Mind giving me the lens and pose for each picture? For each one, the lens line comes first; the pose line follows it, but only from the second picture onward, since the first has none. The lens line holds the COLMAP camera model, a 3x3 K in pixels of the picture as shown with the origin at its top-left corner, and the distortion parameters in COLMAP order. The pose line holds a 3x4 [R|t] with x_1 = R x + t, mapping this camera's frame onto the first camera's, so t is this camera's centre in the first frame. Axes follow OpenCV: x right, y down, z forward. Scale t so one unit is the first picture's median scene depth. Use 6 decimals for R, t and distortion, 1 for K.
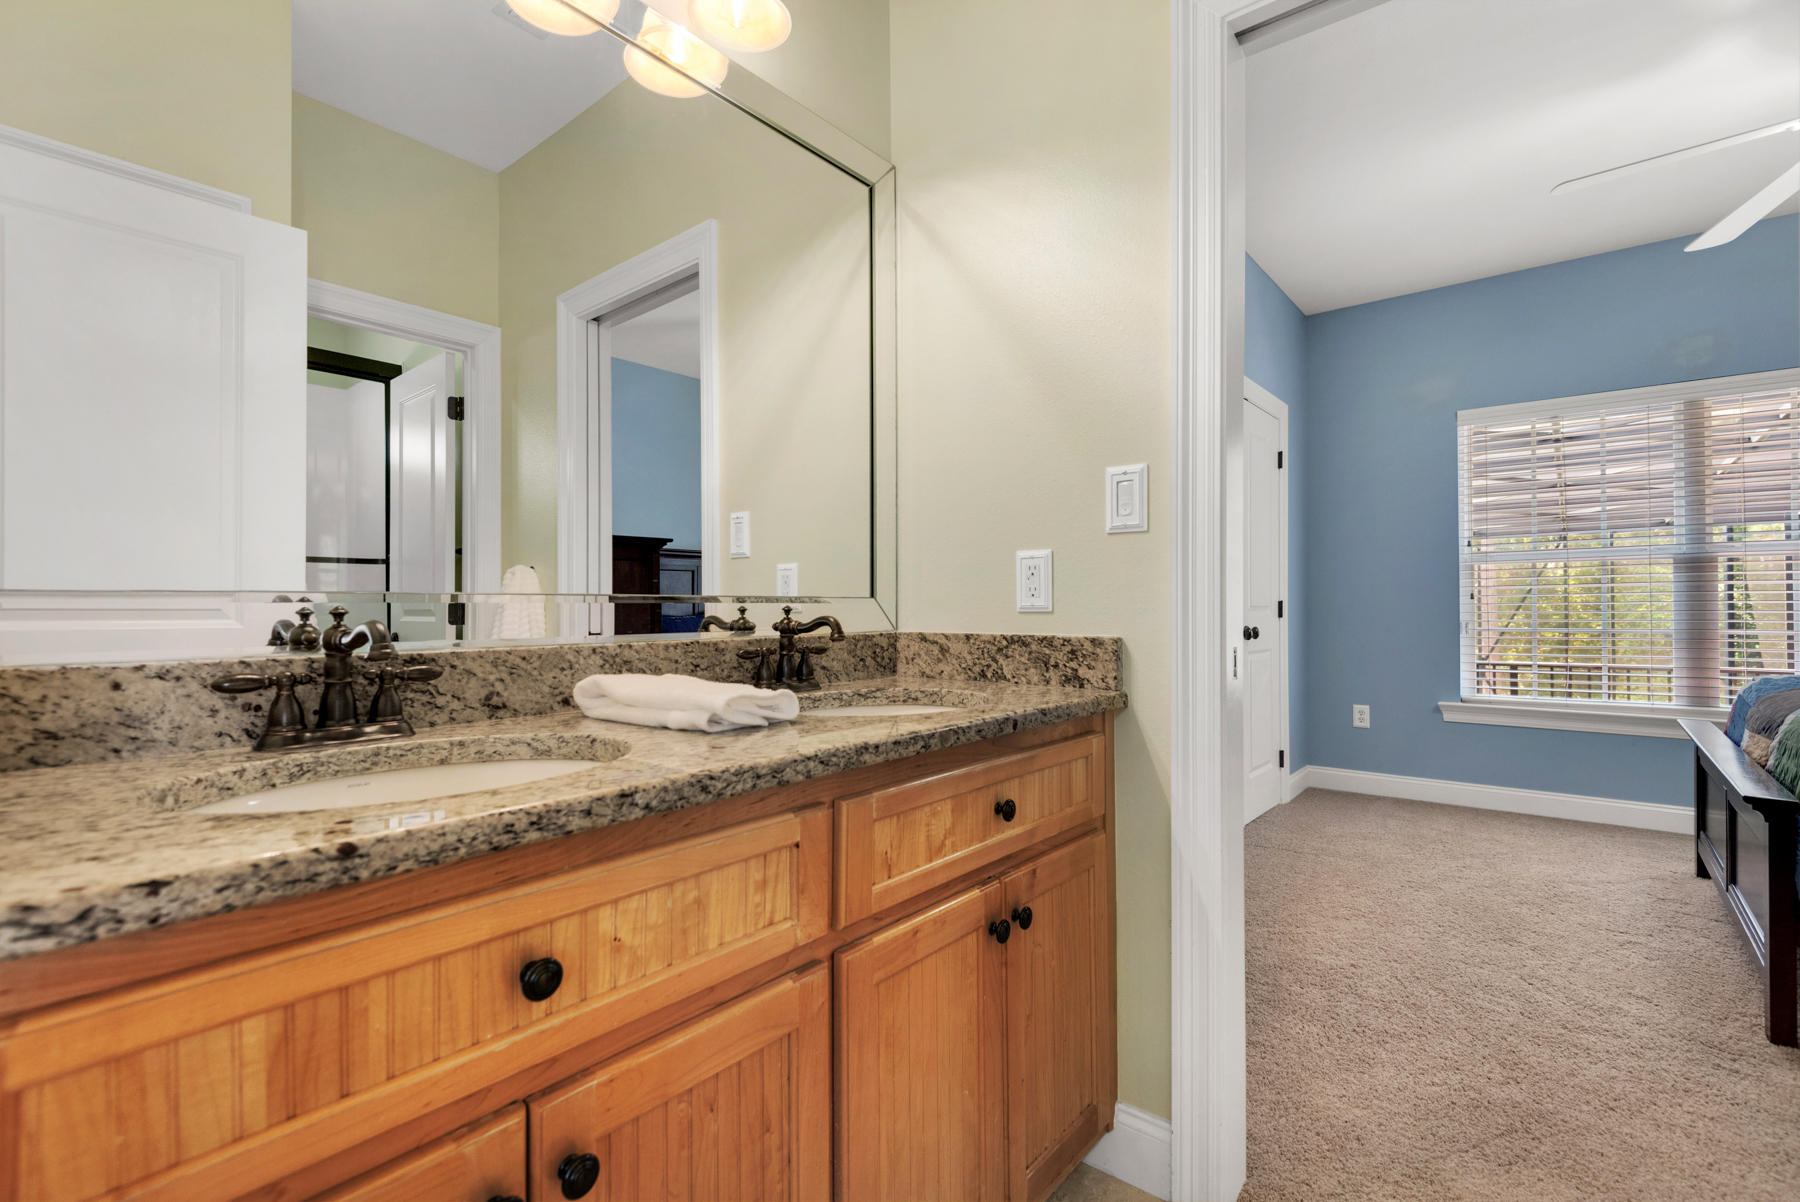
lens RADIAL K [[814.4, 0, 898.2], [0, 814.4, 610.8], [0, 0, 1]] dist [0.010474, -0.003965]
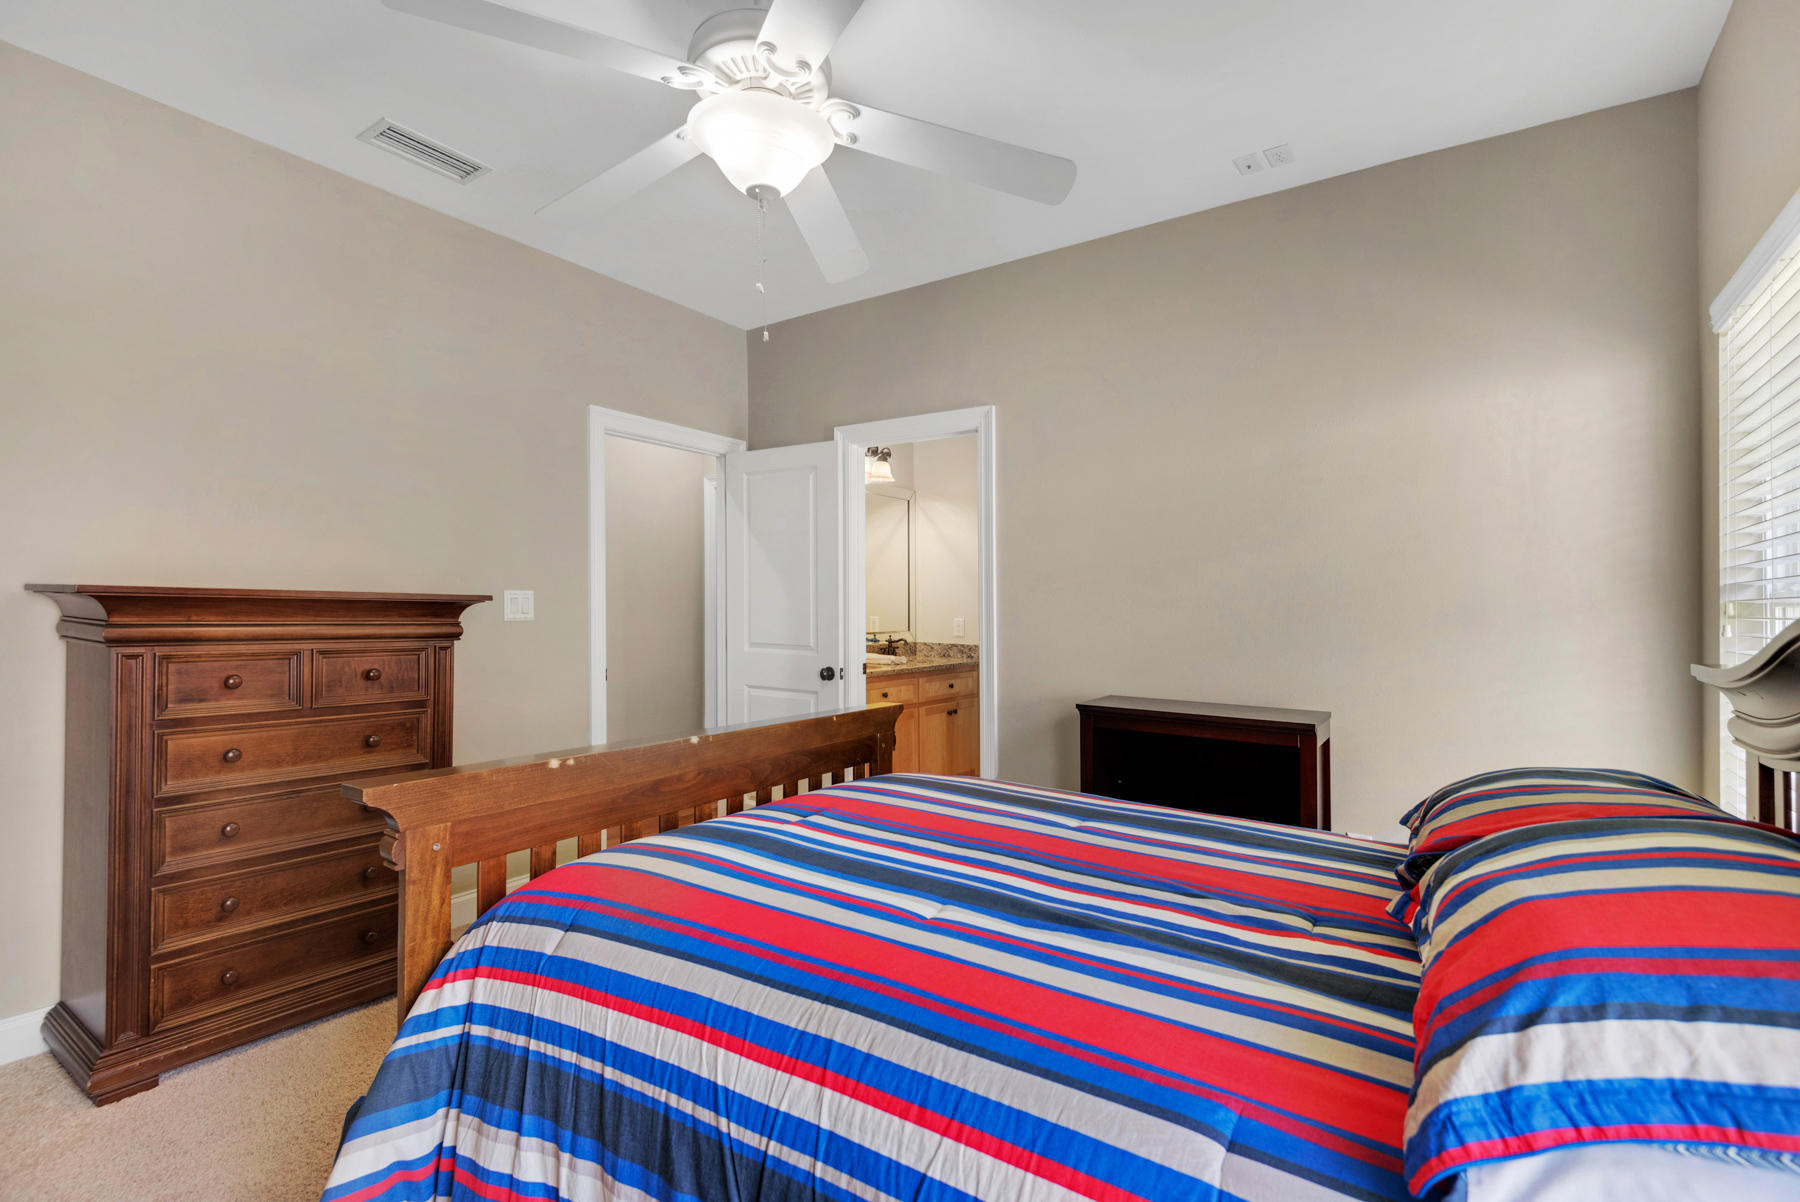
lens RADIAL K [[814.4, 0, 899.2], [0, 814.4, 604.8], [0, 0, 1]] dist [0.010474, -0.003965]
pose [[0.996461, 0.012807, 0.083073, -0.395408], [-0.012054, 0.999882, -0.009556, -0.104337], [-0.083186, 0.008521, 0.996498, -2.544665]]
